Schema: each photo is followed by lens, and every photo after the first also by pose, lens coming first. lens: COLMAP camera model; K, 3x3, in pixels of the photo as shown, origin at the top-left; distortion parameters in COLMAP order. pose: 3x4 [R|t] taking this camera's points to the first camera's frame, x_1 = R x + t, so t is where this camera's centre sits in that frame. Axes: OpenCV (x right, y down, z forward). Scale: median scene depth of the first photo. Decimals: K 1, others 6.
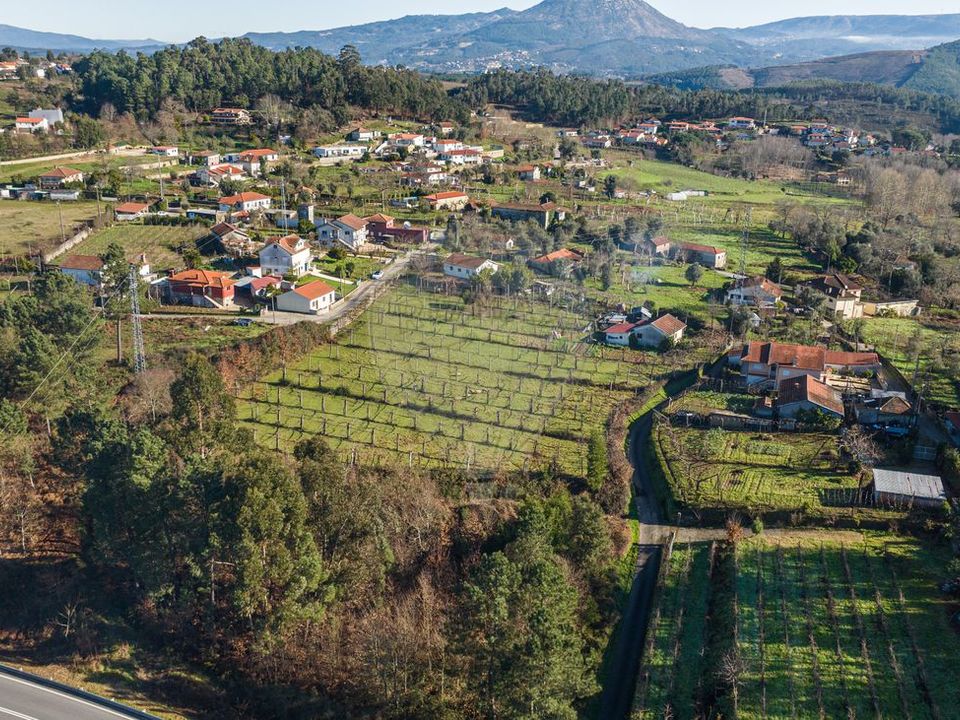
lens RADIAL K [[902.1, 0, 480.0], [0, 902.1, 360.0], [0, 0, 1]] dist [-0.006384, -0.047761]
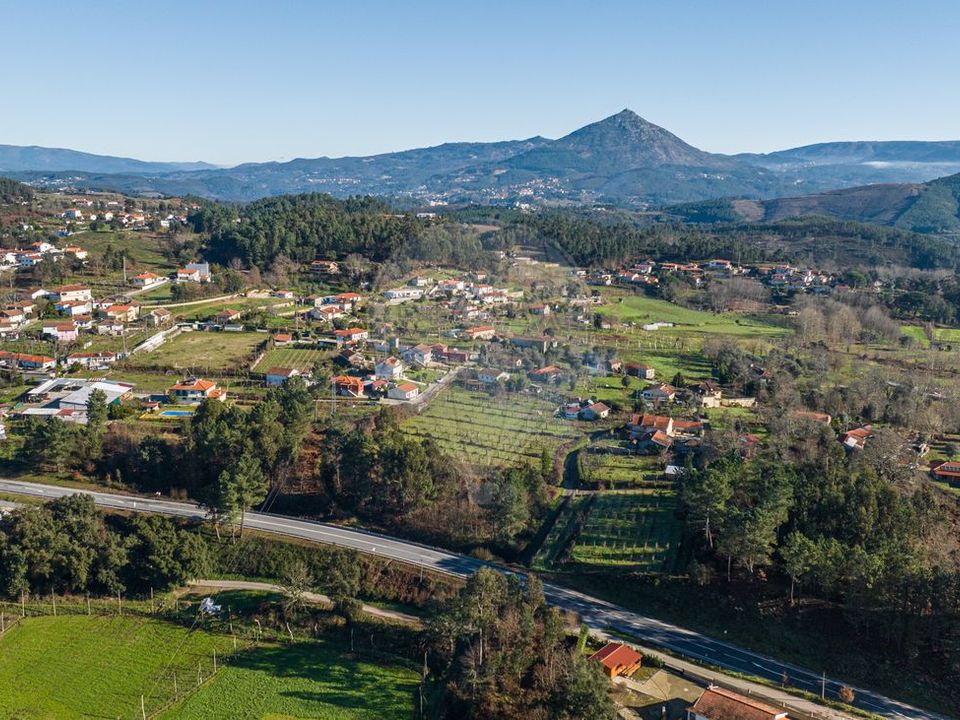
lens RADIAL K [[902.1, 0, 480.0], [0, 902.1, 360.0], [0, 0, 1]] dist [-0.006384, -0.047761]
pose [[0.999294, 0.008673, -0.036555, 0.013684], [-0.013167, 0.992124, -0.124569, 0.042412], [0.035186, 0.124963, 0.991537, -0.373044]]
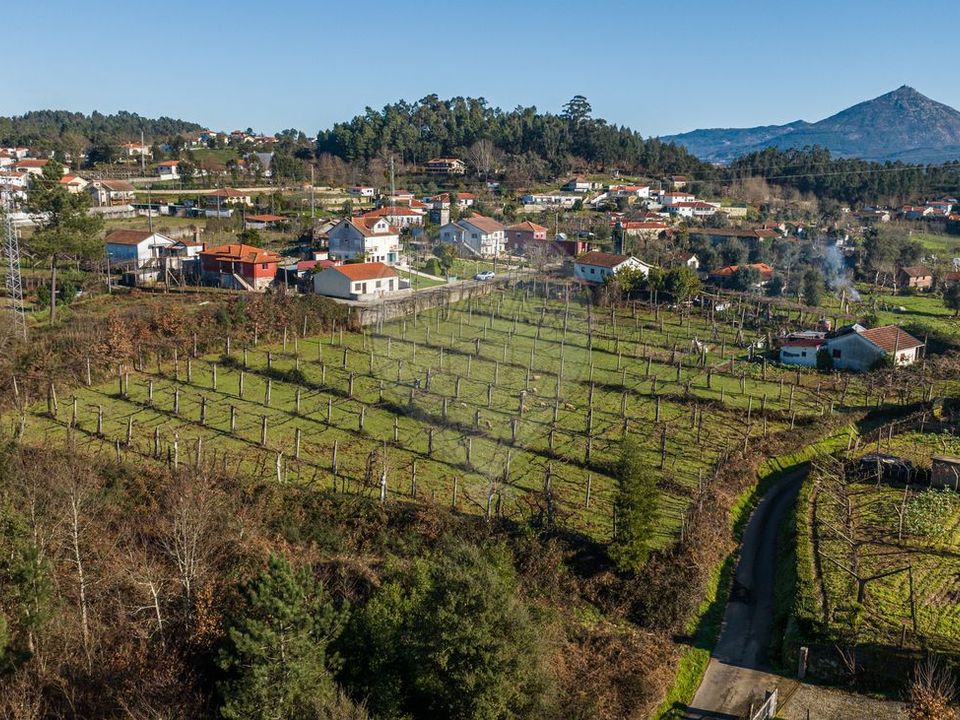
lens RADIAL K [[902.1, 0, 480.0], [0, 902.1, 360.0], [0, 0, 1]] dist [-0.006384, -0.047761]
pose [[0.952943, 0.060542, -0.297043, 0.055881], [-0.095583, 0.989880, -0.104888, 0.027517], [0.287687, 0.128344, 0.949086, 0.156578]]
